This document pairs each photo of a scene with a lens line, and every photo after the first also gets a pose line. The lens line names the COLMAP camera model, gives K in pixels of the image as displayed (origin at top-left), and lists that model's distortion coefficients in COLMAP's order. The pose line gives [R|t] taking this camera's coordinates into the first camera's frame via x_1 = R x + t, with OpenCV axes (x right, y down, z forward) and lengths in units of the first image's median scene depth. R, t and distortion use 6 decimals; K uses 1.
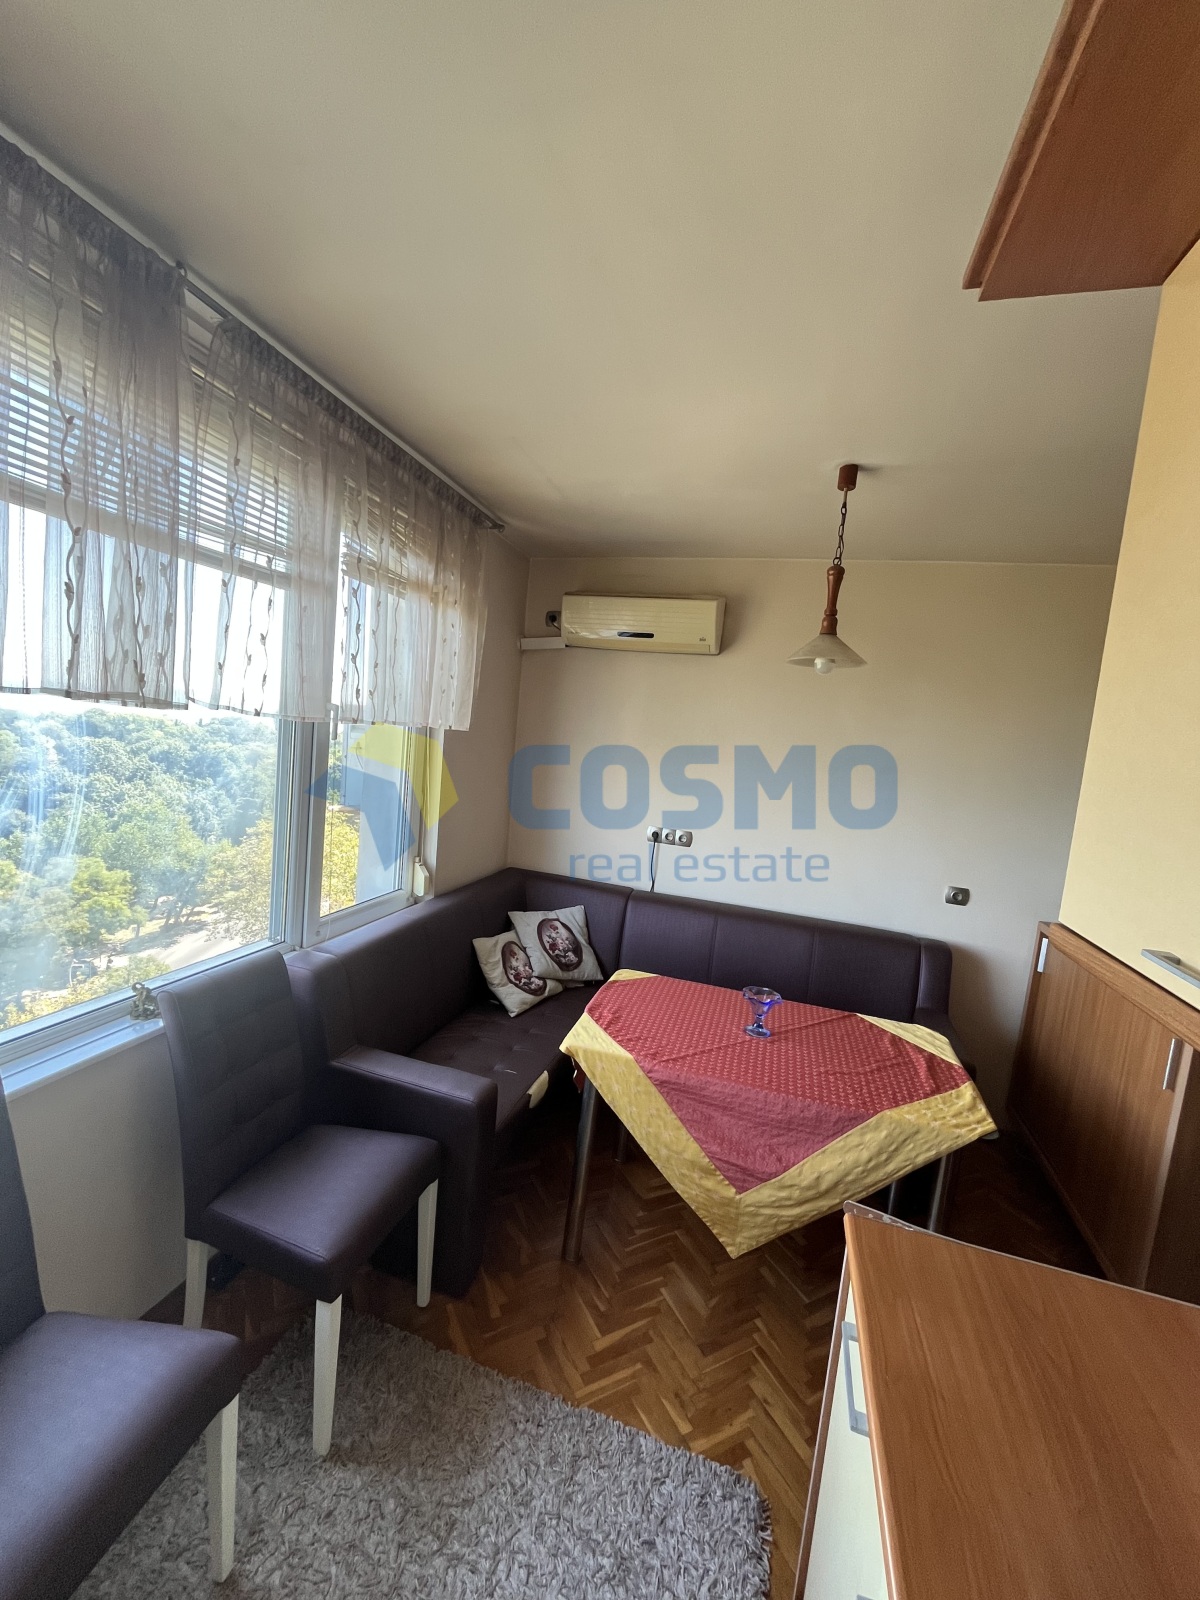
lens RADIAL K [[655.2, 0, 601.0], [0, 655.2, 791.1], [0, 0, 1]] dist [0.001409, 0.000331]
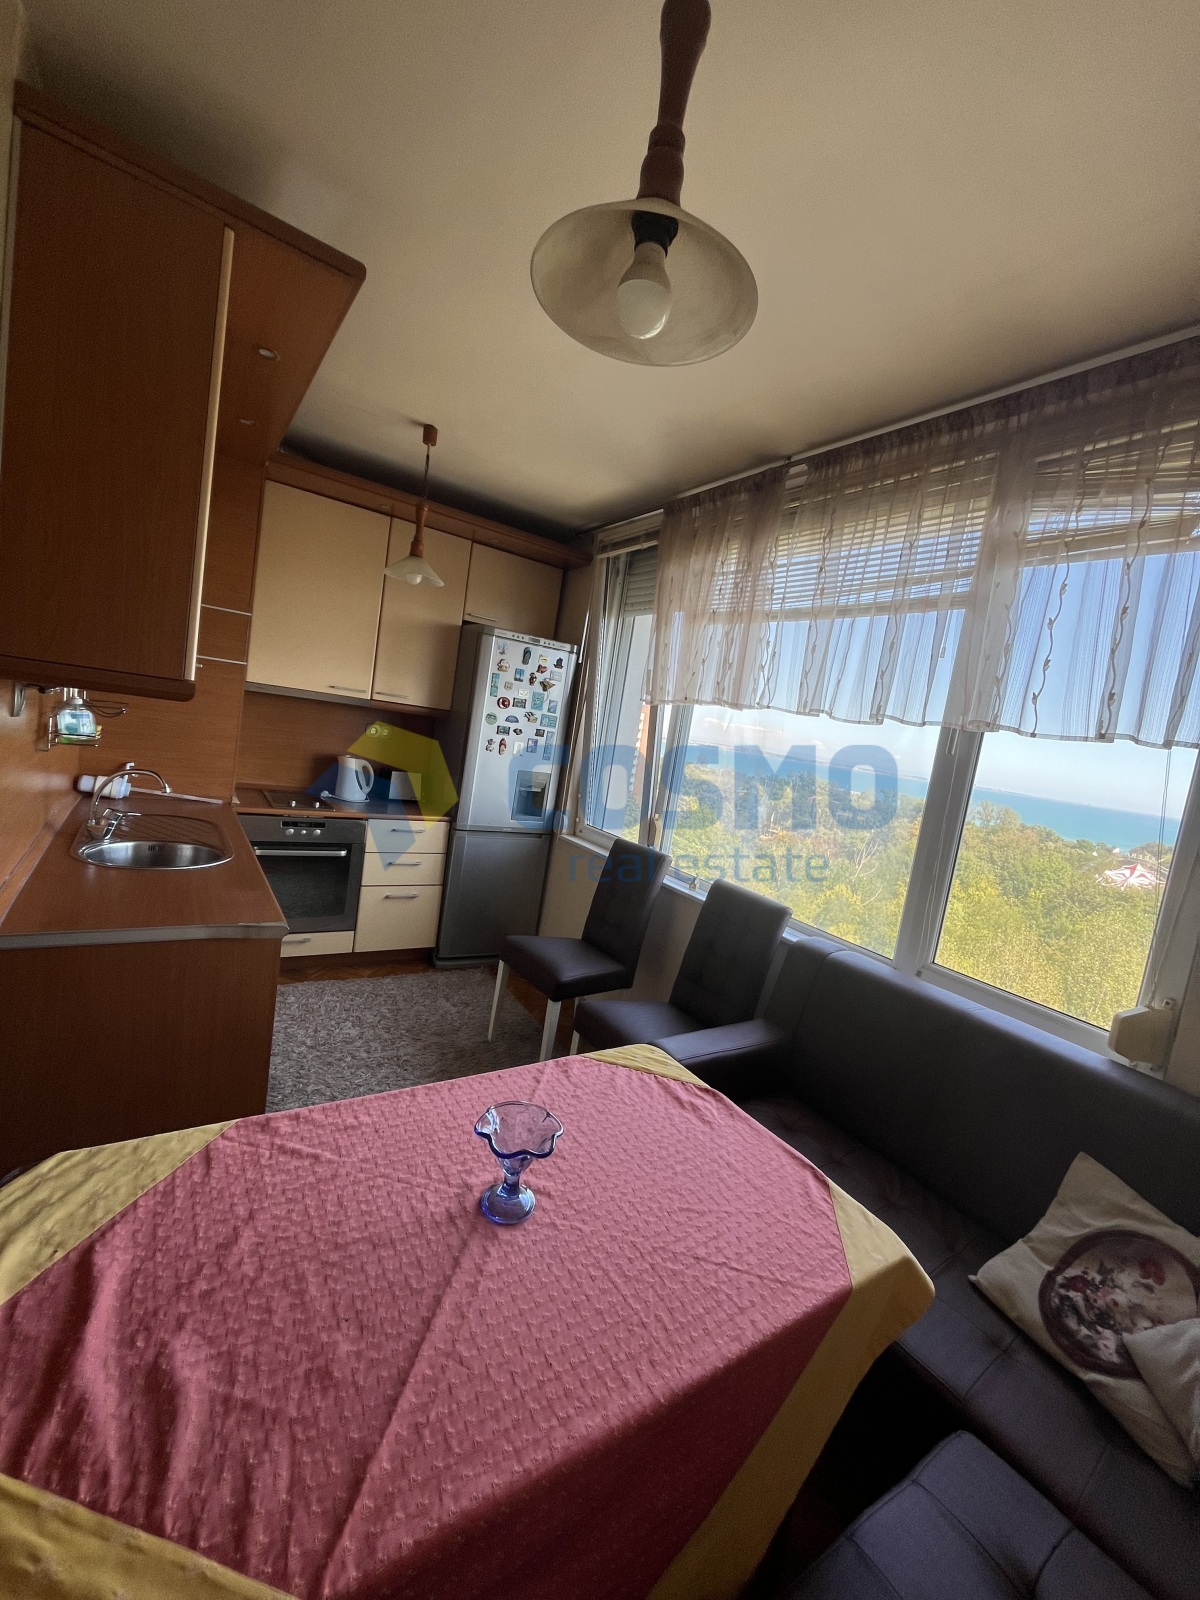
lens RADIAL K [[655.2, 0, 601.0], [0, 655.2, 791.1], [0, 0, 1]] dist [0.001409, 0.000331]
pose [[-0.623530, -0.117940, -0.772852, 0.186948], [-0.279975, 0.956678, 0.079888, 0.010304], [0.729949, 0.266191, -0.629537, 0.398484]]
